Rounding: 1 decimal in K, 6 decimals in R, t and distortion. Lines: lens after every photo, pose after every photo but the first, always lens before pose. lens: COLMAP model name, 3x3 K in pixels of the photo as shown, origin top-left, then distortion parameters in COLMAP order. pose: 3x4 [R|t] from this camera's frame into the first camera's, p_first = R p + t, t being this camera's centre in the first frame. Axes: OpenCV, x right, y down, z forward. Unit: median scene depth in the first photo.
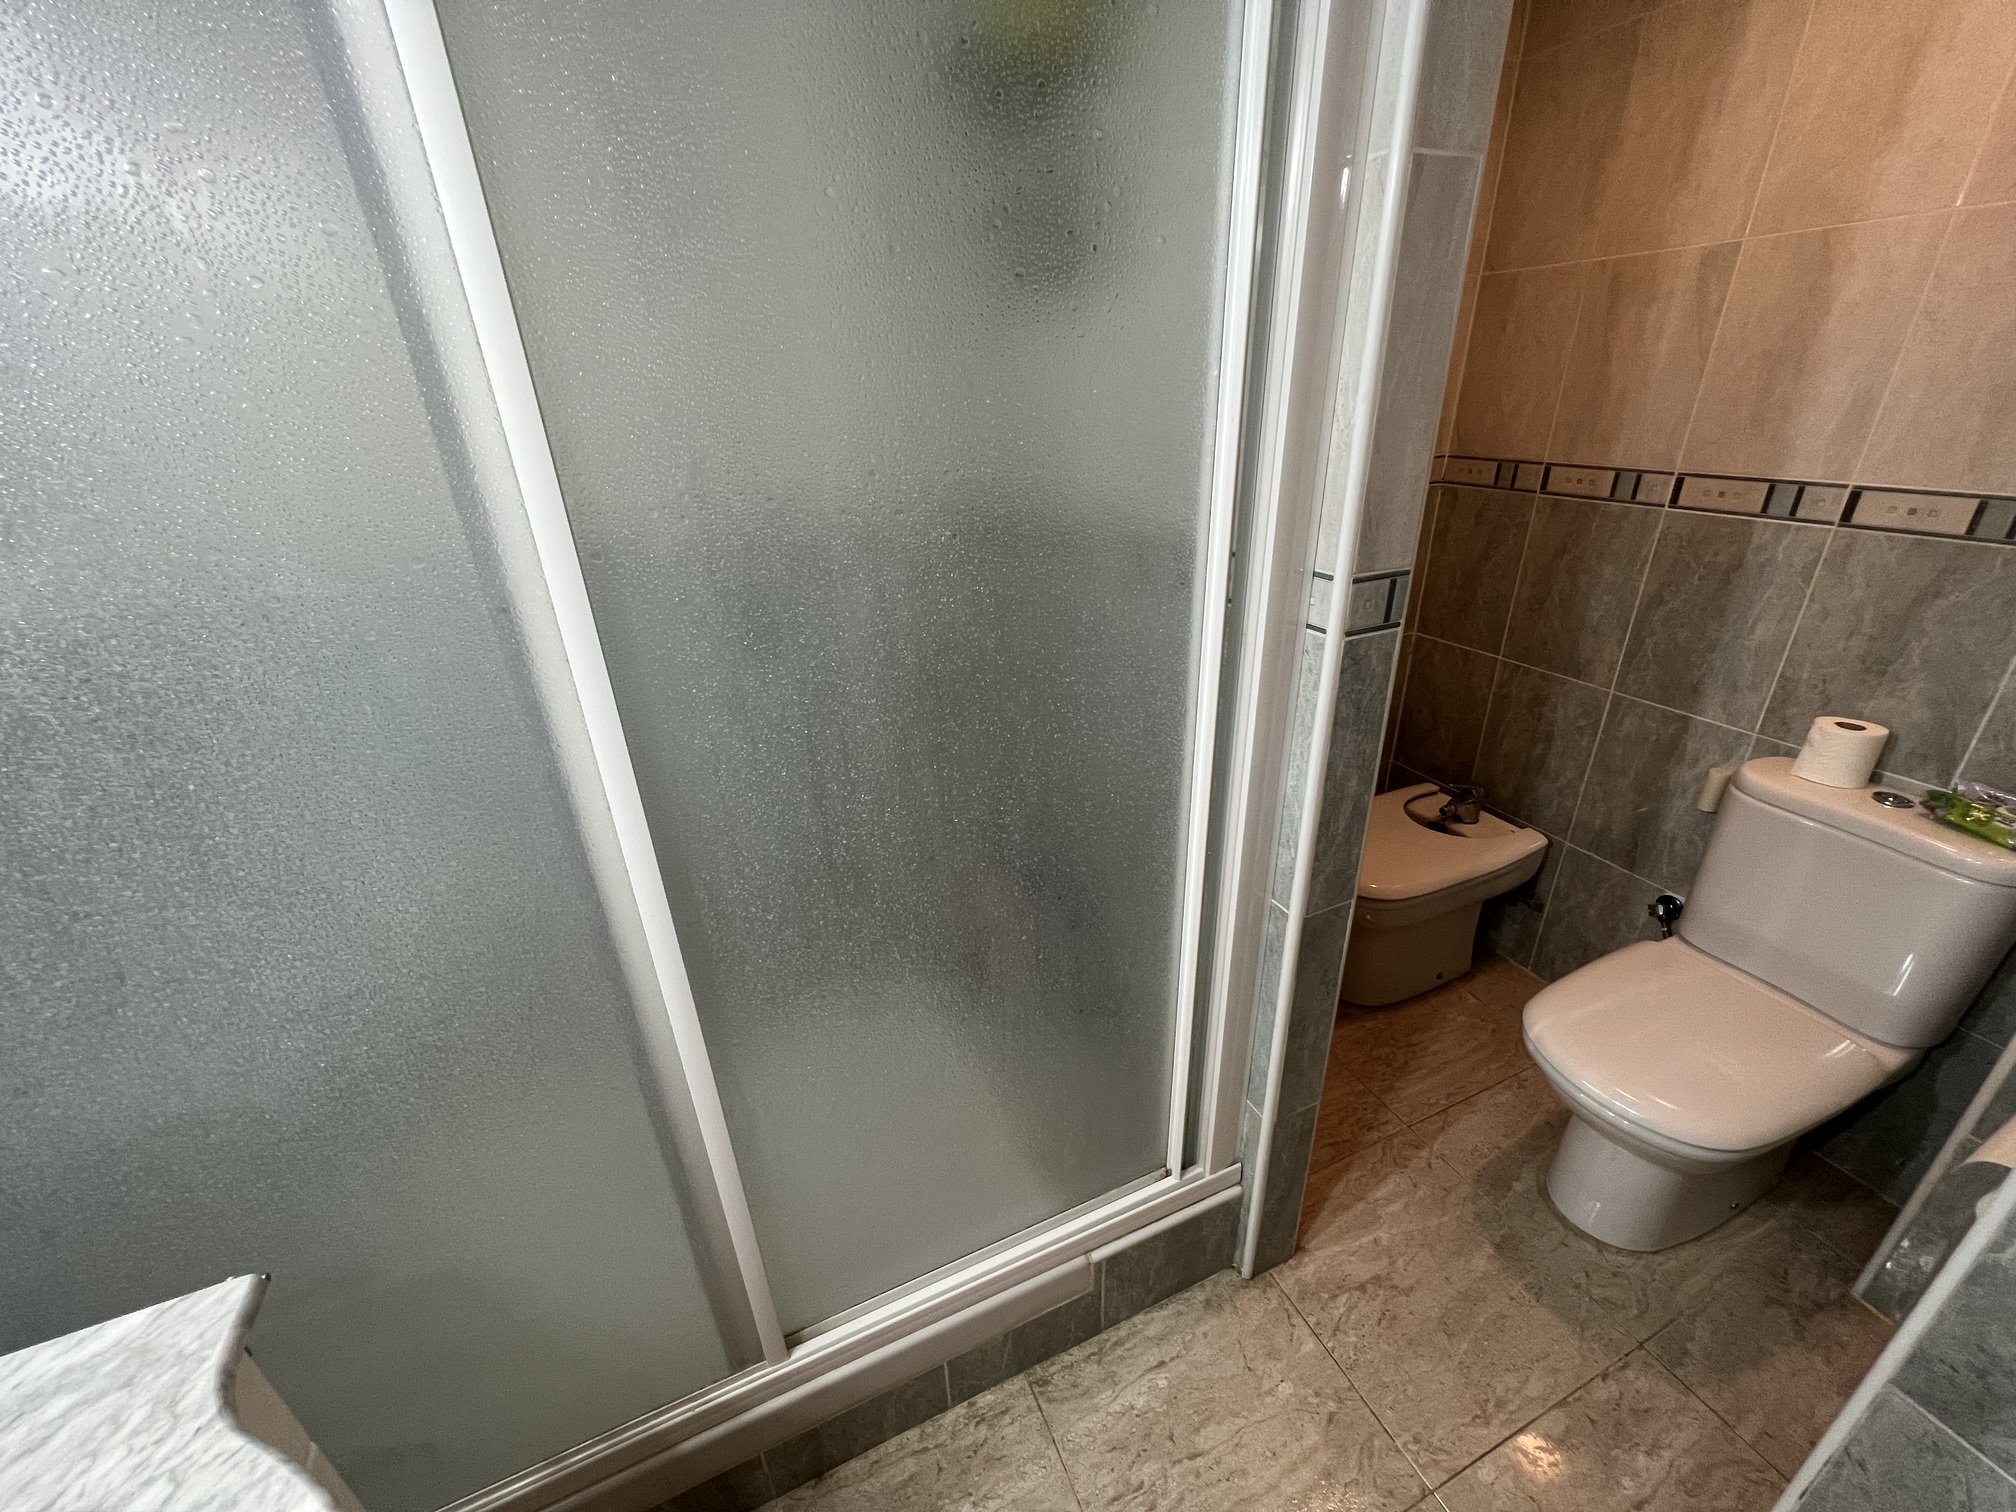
lens RADIAL K [[800.6, 0, 1003.3], [0, 800.6, 752.0], [0, 0, 1]] dist [-0.000582, -0.000238]
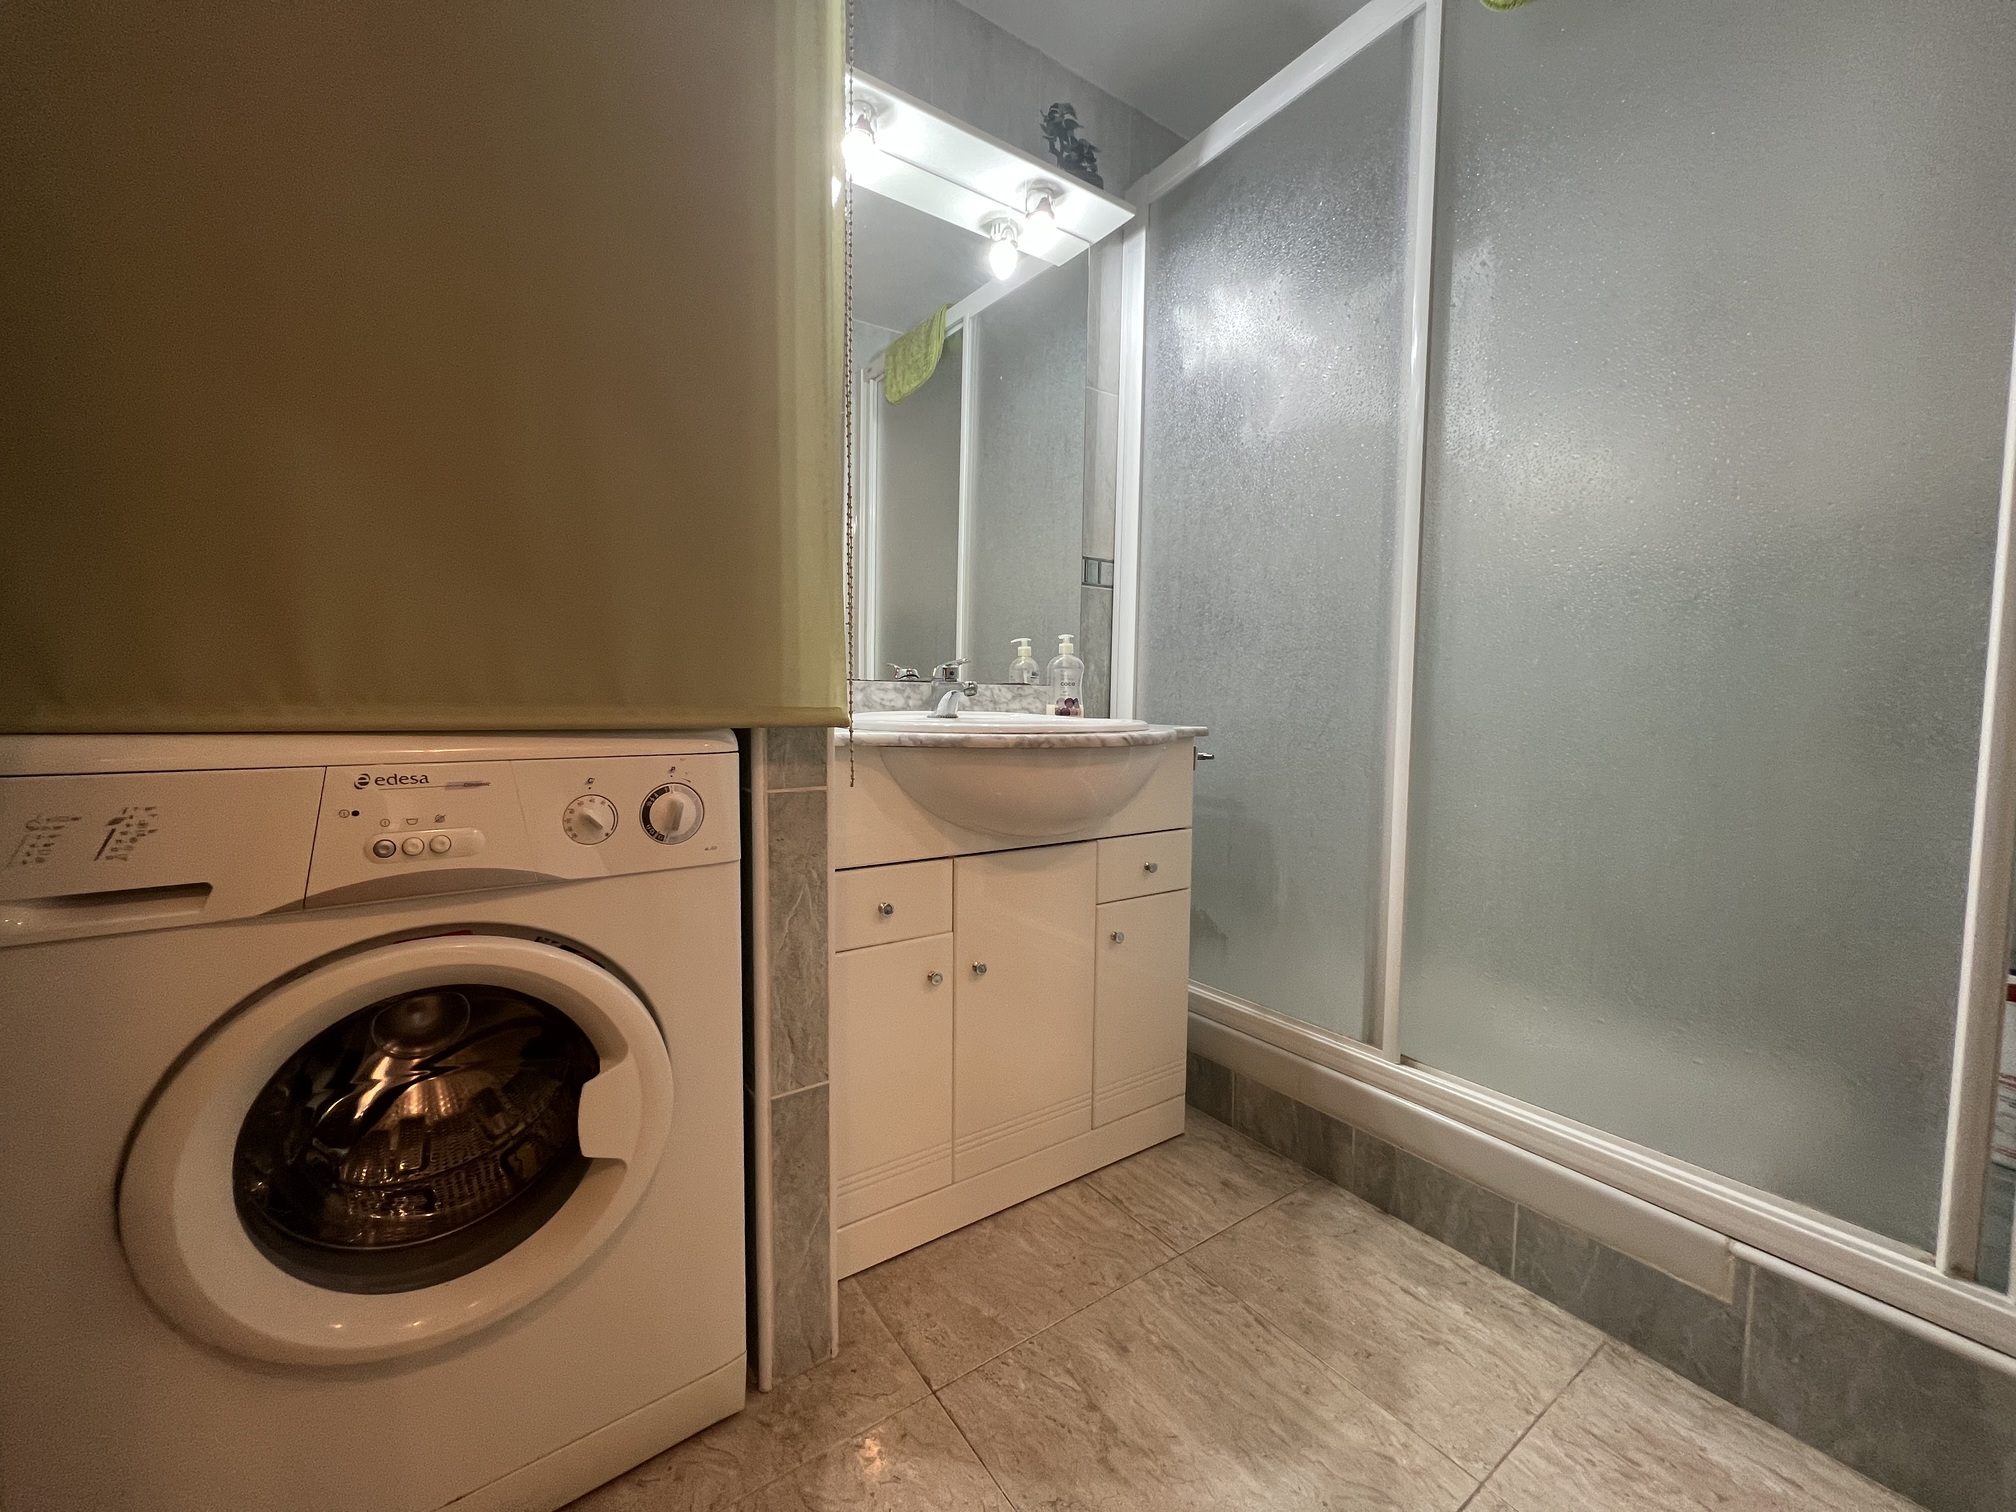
lens RADIAL K [[800.6, 0, 1003.3], [0, 800.6, 752.0], [0, 0, 1]] dist [-0.000582, -0.000238]
pose [[0.192200, 0.102701, -0.975967, 0.708047], [-0.426793, 0.904281, 0.011108, 0.481268], [0.883689, 0.414401, 0.217635, -0.046609]]
